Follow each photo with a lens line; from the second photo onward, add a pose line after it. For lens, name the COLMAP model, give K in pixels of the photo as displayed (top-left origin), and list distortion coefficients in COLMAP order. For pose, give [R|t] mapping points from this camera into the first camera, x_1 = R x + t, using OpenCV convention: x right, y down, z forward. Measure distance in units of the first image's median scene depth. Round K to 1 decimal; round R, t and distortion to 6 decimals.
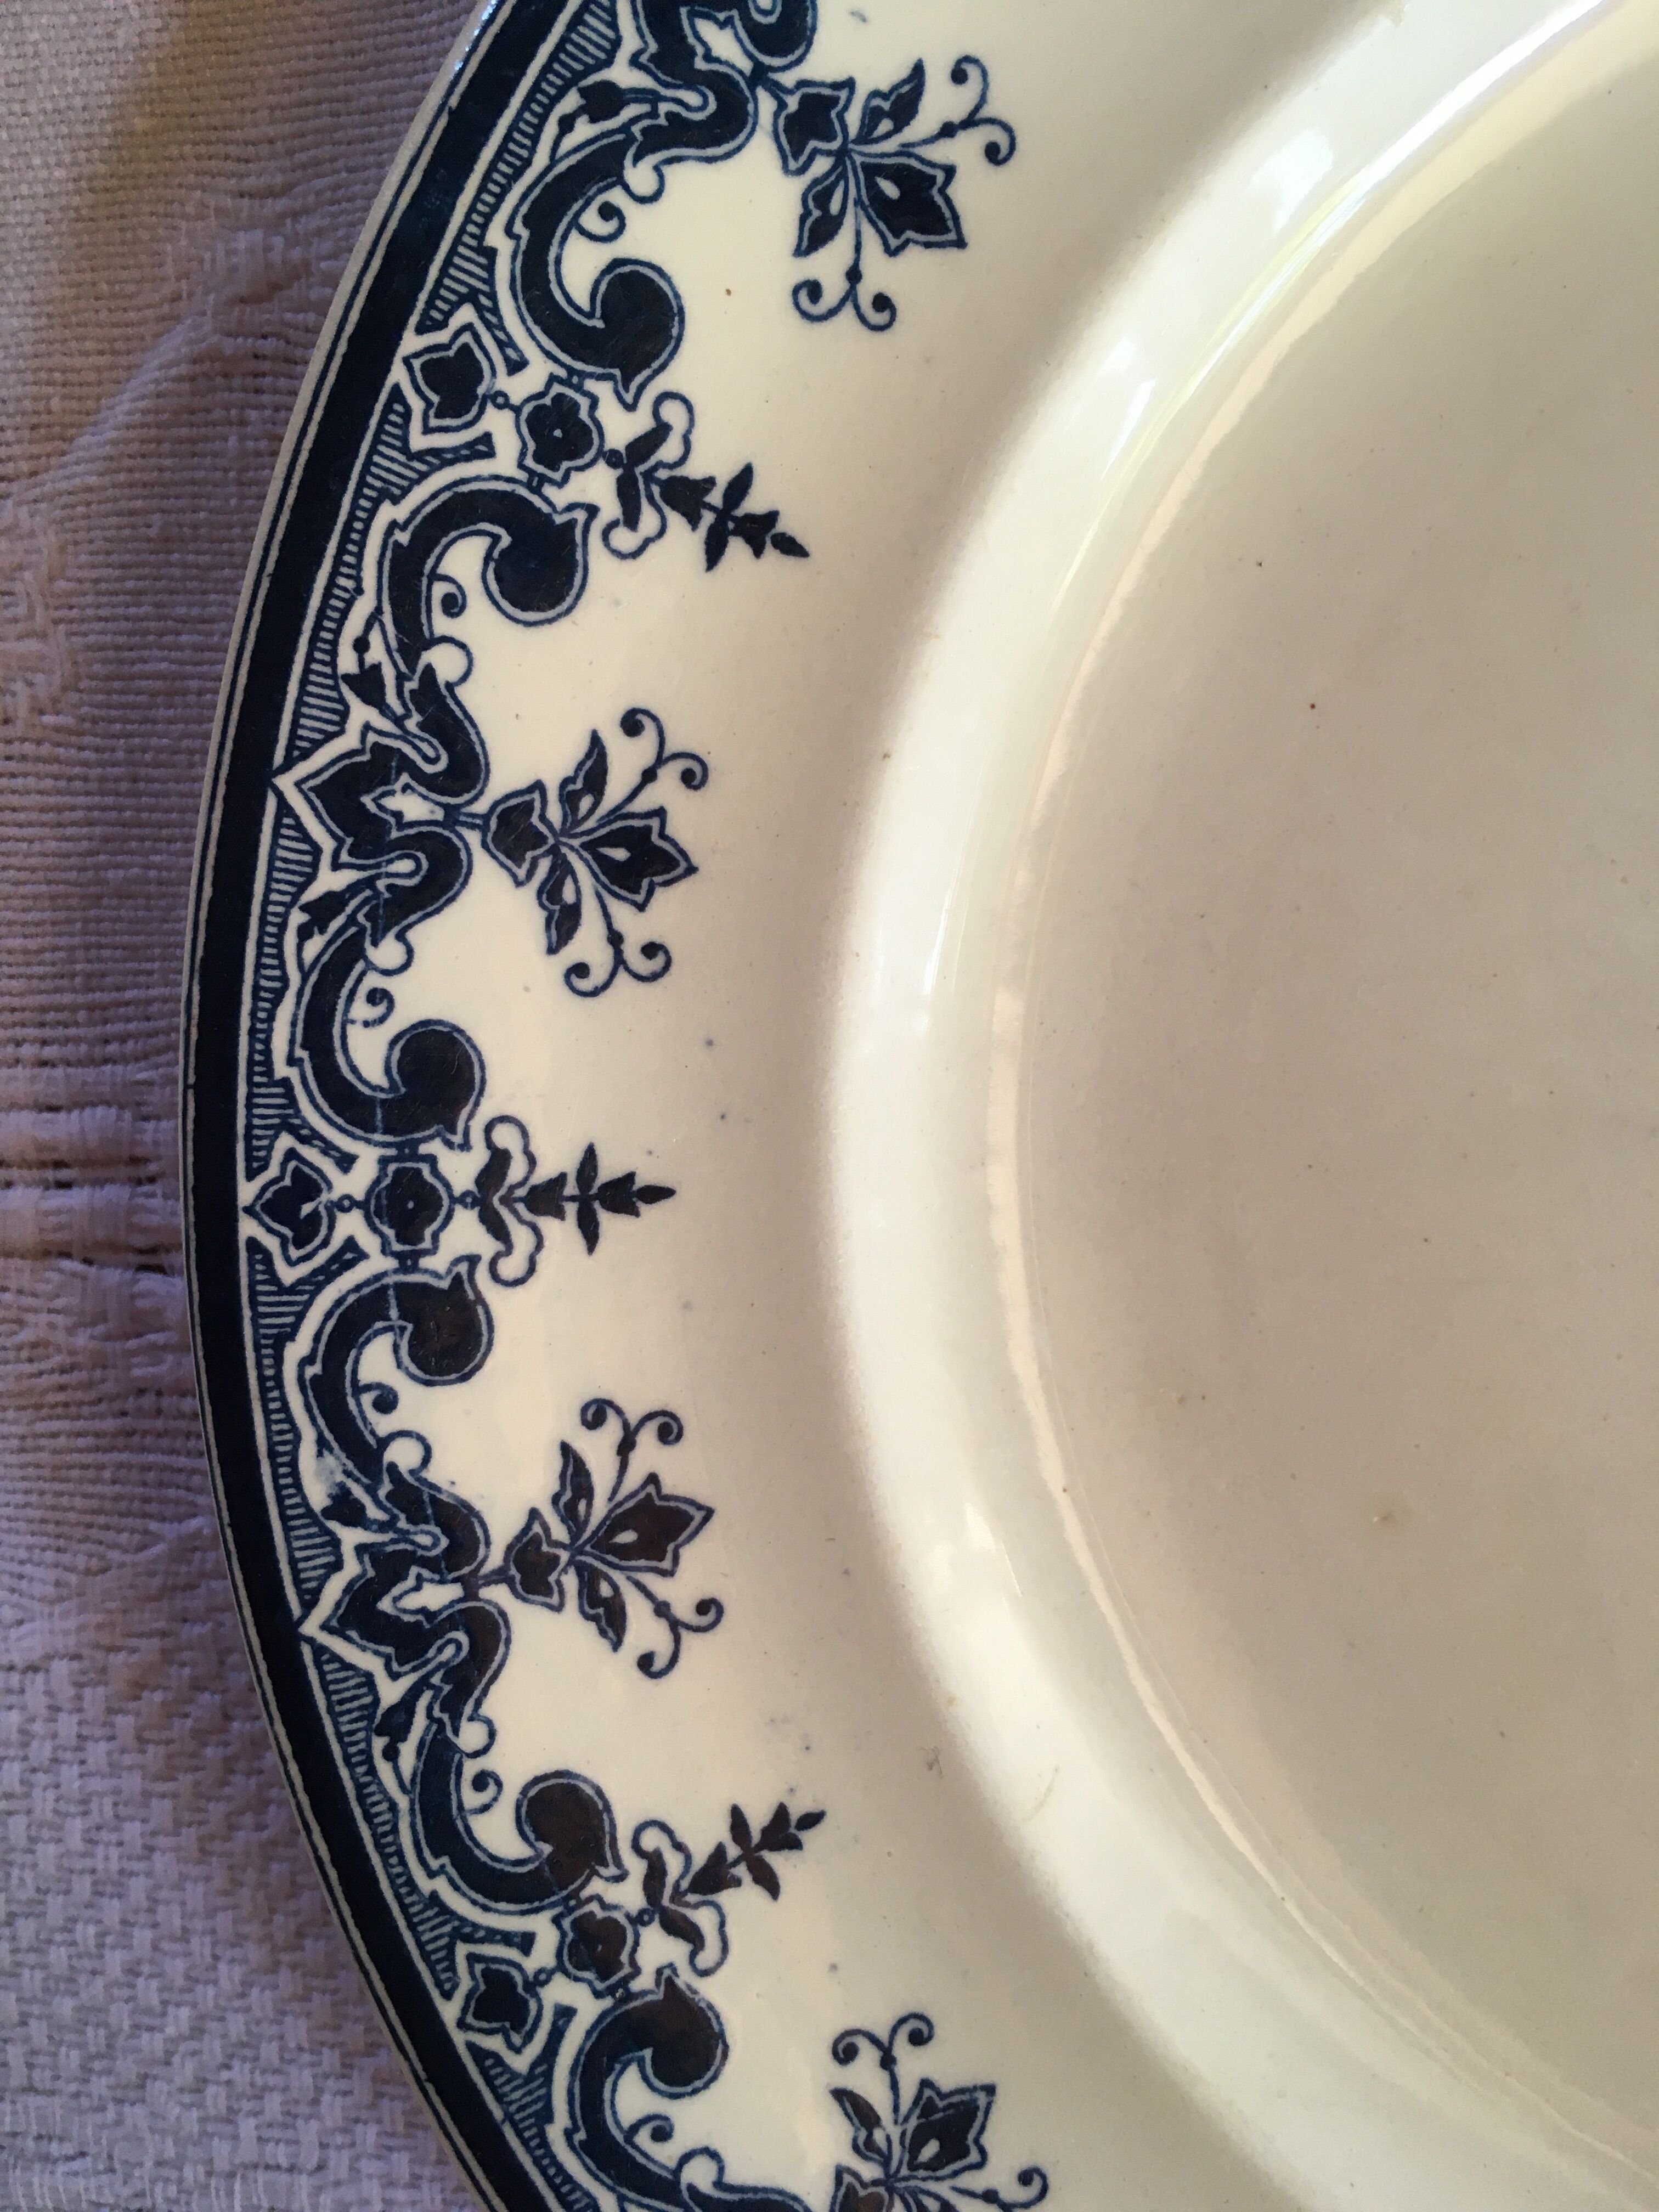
lens RADIAL K [[1884.3, 0, 827.2], [0, 1884.3, 1089.3], [0, 0, 1]] dist [0.039905, -0.080094]
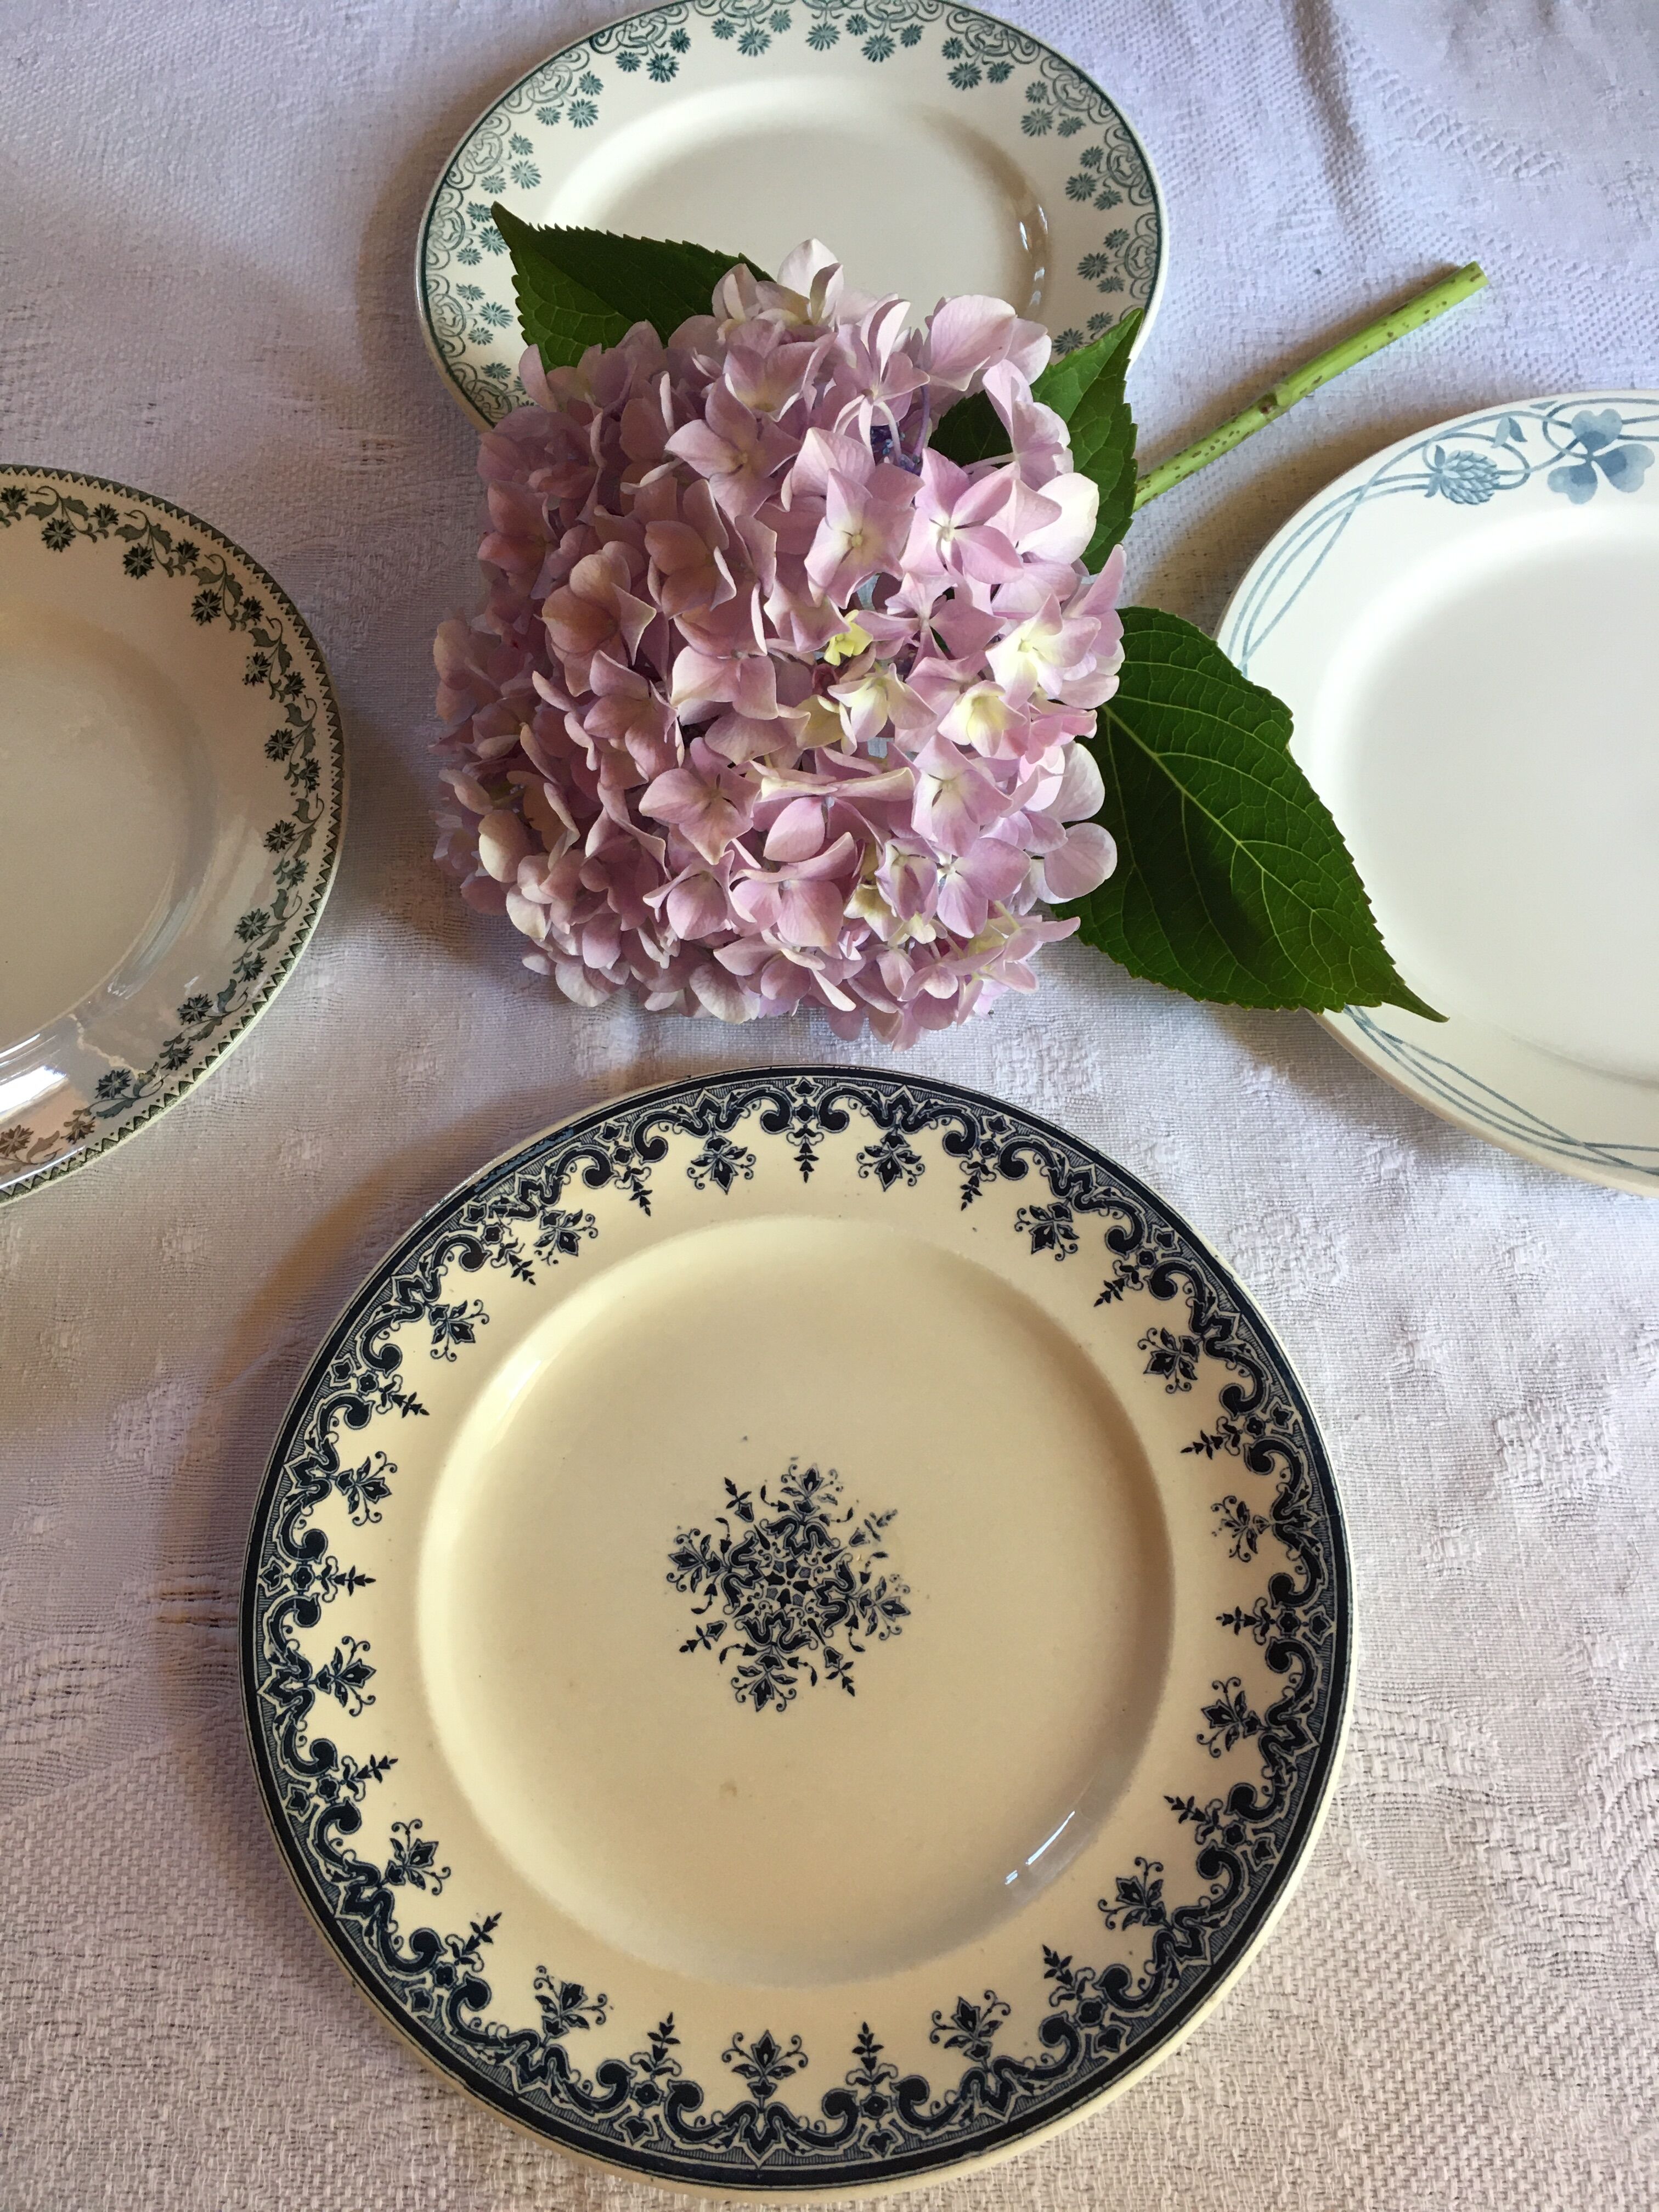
lens RADIAL K [[1884.3, 0, 810.1], [0, 1884.3, 1116.7], [0, 0, 1]] dist [0.039905, -0.080094]
pose [[0.998425, 0.035033, 0.043824, 0.586956], [-0.010884, 0.887198, -0.461260, 0.968067], [-0.055040, 0.460057, 0.886182, -2.802863]]
